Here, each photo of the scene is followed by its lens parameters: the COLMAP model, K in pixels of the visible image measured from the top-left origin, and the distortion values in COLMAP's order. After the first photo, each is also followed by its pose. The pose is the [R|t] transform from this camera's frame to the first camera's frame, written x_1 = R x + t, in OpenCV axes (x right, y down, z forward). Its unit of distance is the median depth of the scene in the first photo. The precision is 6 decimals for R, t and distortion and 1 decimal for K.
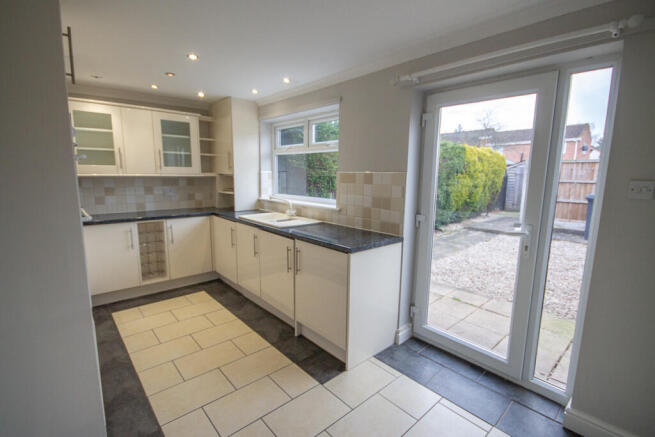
lens RADIAL K [[304.7, 0, 327.5], [0, 304.7, 218.5], [0, 0, 1]] dist [0.000283, -0.000106]
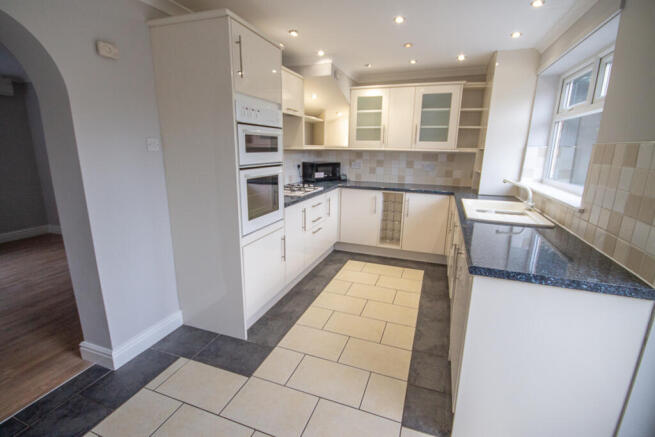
lens RADIAL K [[304.7, 0, 327.5], [0, 304.7, 218.5], [0, 0, 1]] dist [0.000283, -0.000106]
pose [[0.476518, 0.198370, -0.856493, 0.254495], [-0.141485, 0.978817, 0.147984, -0.026289], [0.867705, 0.050663, 0.494491, 0.252859]]
